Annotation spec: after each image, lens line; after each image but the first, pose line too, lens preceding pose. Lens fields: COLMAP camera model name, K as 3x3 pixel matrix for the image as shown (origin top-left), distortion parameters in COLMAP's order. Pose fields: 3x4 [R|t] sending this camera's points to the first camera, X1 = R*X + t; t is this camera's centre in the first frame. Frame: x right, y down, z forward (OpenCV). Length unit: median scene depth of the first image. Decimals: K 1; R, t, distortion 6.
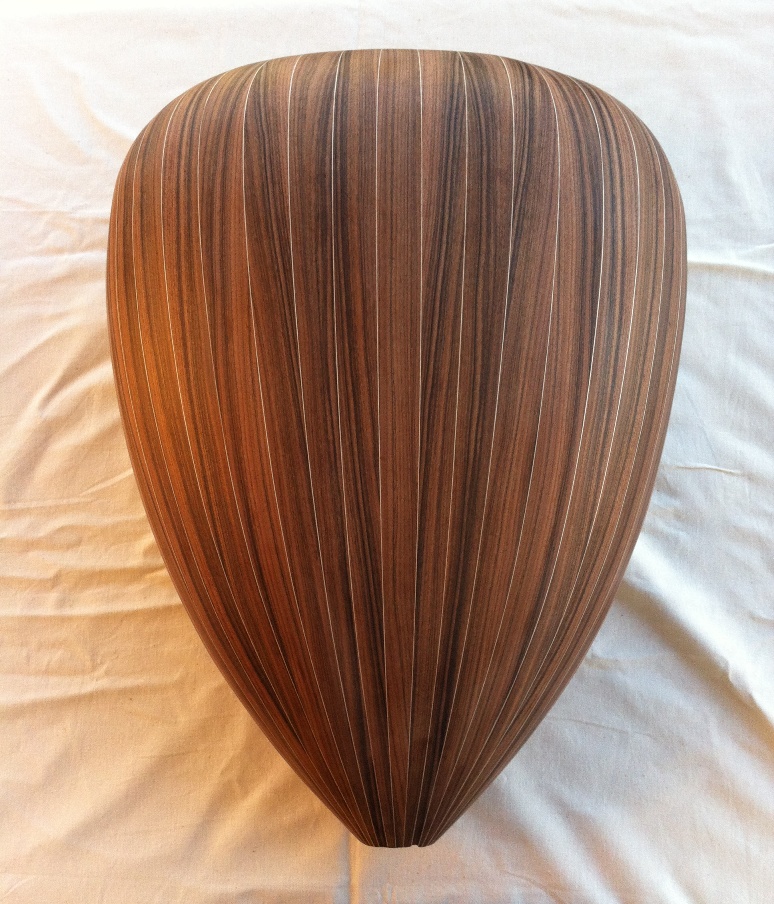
lens RADIAL K [[1012.0, 0, 385.9], [0, 1012.0, 452.8], [0, 0, 1]] dist [0.028372, 0.000000]
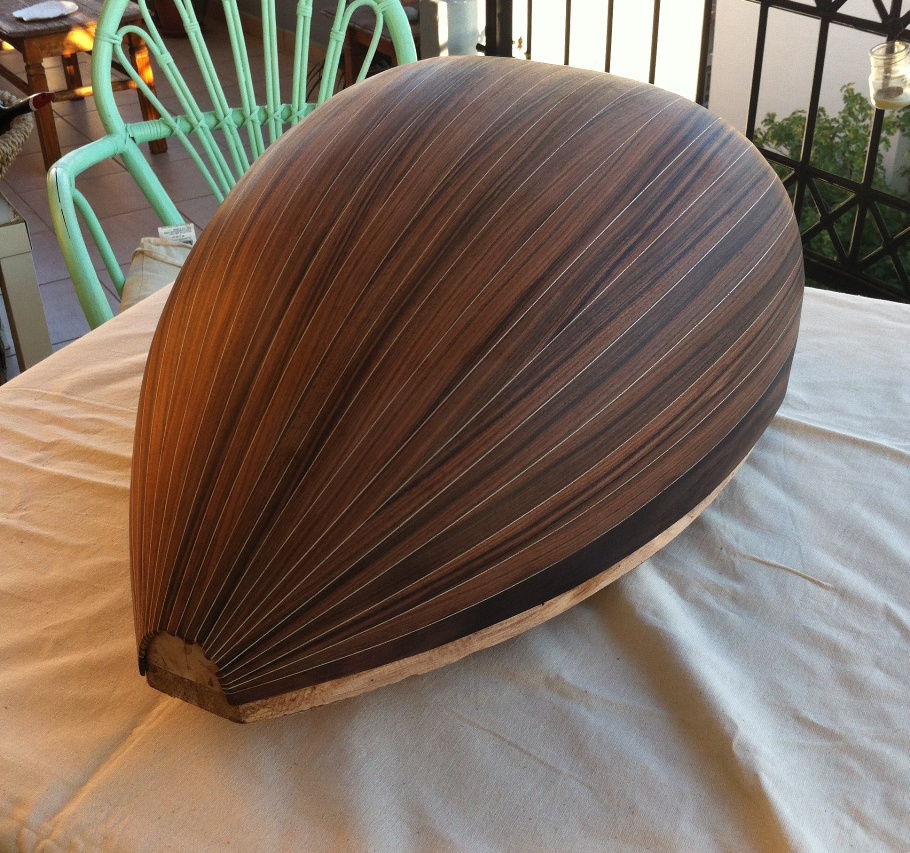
lens RADIAL K [[1171.5, 0, 454.3], [0, 1171.5, 424.1], [0, 0, 1]] dist [0.039473, 0.000000]
pose [[0.893037, 0.248759, -0.374971, 0.465722], [-0.447598, 0.576738, -0.683395, 0.798397], [0.046260, 0.778134, 0.626393, 0.395095]]
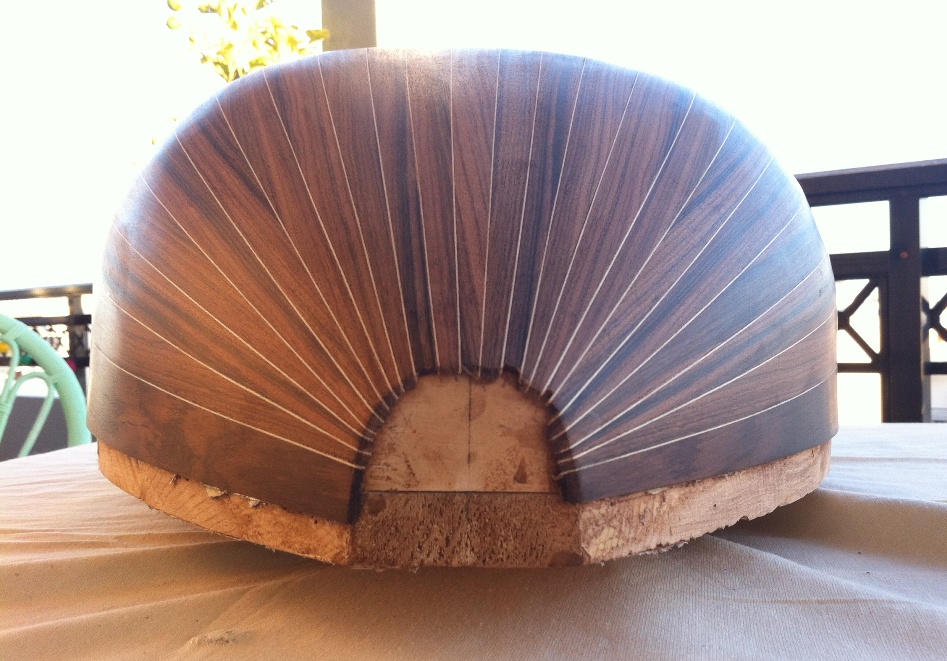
lens RADIAL K [[1033.5, 0, 478.6], [0, 1033.5, 333.6], [0, 0, 1]] dist [-0.019457, 0.000000]
pose [[0.999916, 0.005188, -0.011852, 0.021618], [-0.012454, 0.137760, -0.990387, 0.778311], [-0.003505, 0.990452, 0.137813, 0.964098]]
